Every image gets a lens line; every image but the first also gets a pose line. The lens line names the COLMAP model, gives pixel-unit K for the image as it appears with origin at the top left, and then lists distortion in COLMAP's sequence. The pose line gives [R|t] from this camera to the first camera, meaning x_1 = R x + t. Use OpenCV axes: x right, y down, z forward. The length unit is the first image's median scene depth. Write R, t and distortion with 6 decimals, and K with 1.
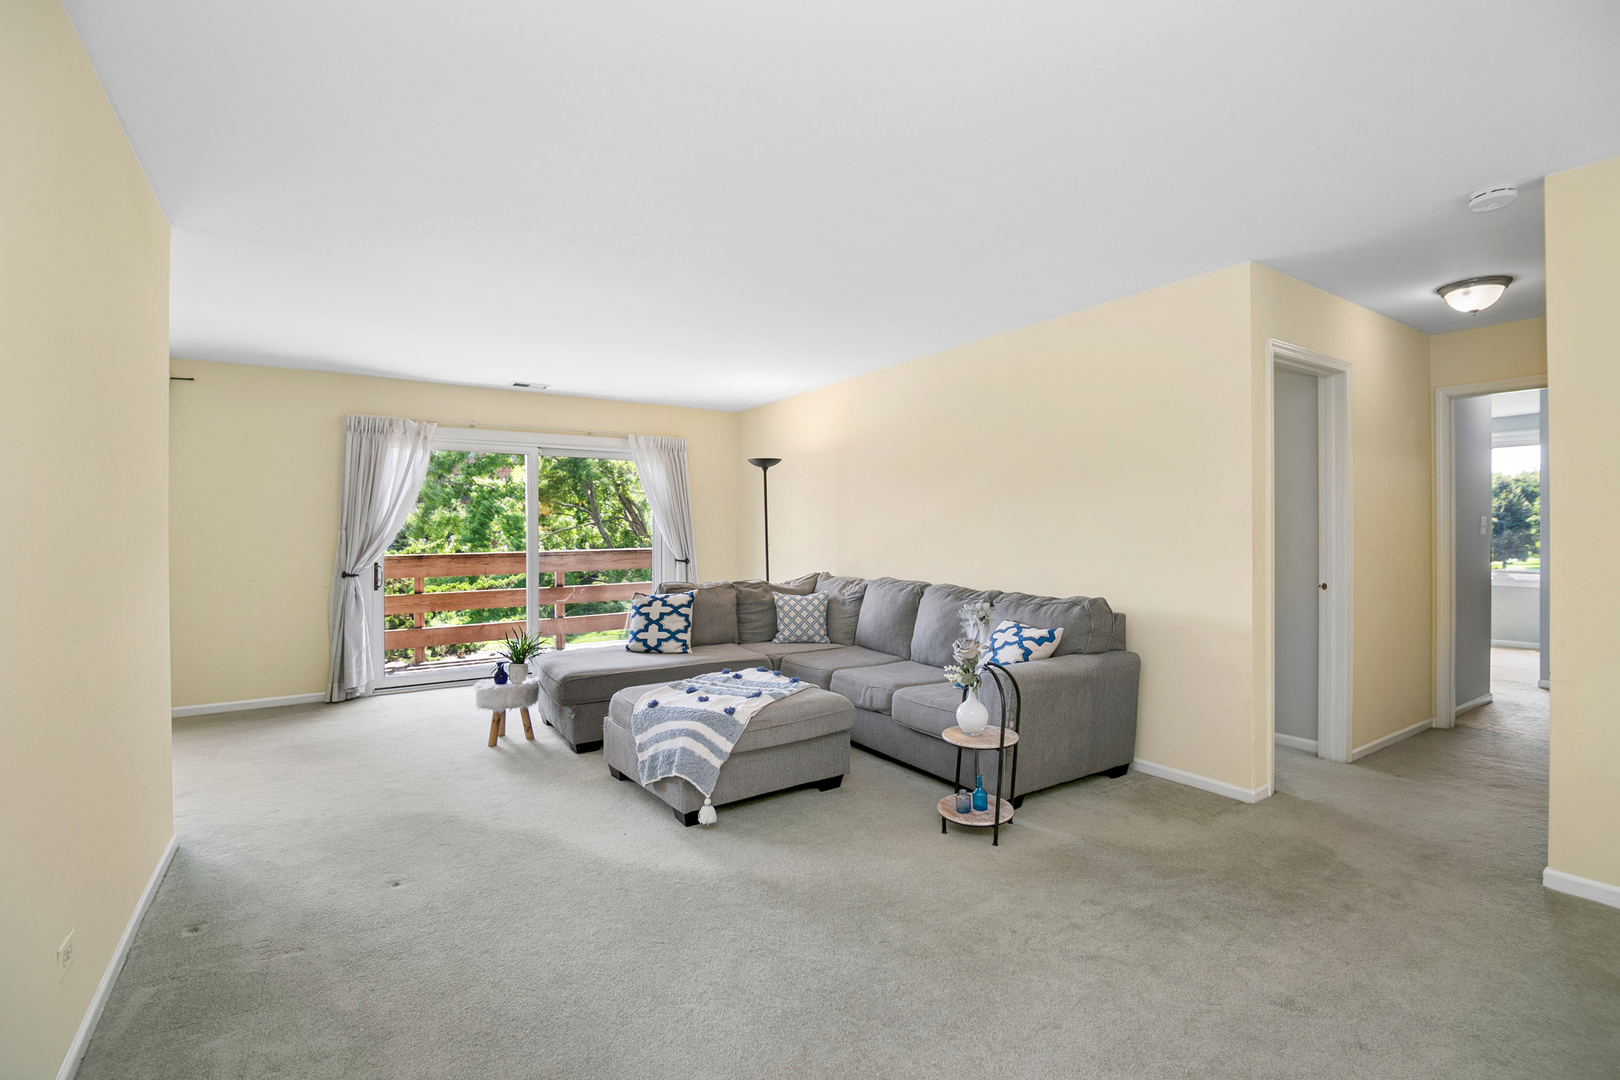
lens RADIAL K [[733.1, 0, 808.7], [0, 733.1, 537.7], [0, 0, 1]] dist [-0.005331, -0.009102]
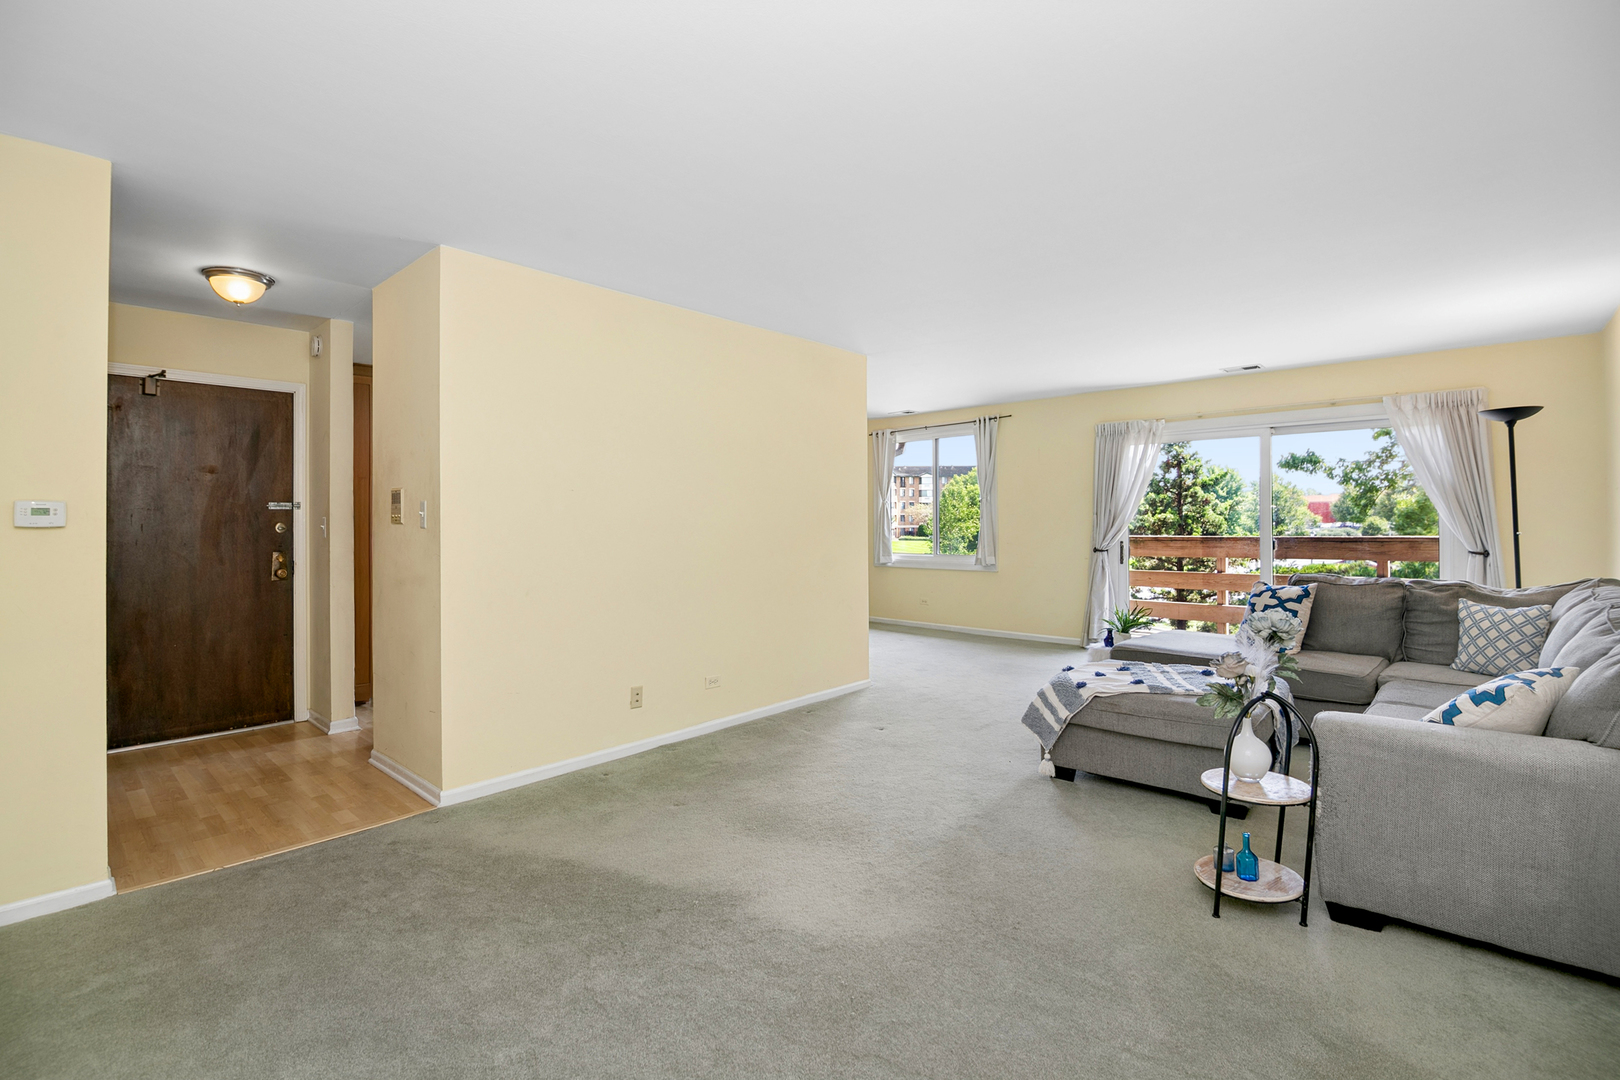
lens RADIAL K [[733.1, 0, 806.5], [0, 733.1, 517.3], [0, 0, 1]] dist [-0.005331, -0.009102]
pose [[0.237970, -0.001438, -0.971271, 0.547865], [-0.001407, 0.999997, -0.001825, -0.003611], [0.971272, 0.001801, 0.237967, 0.233044]]
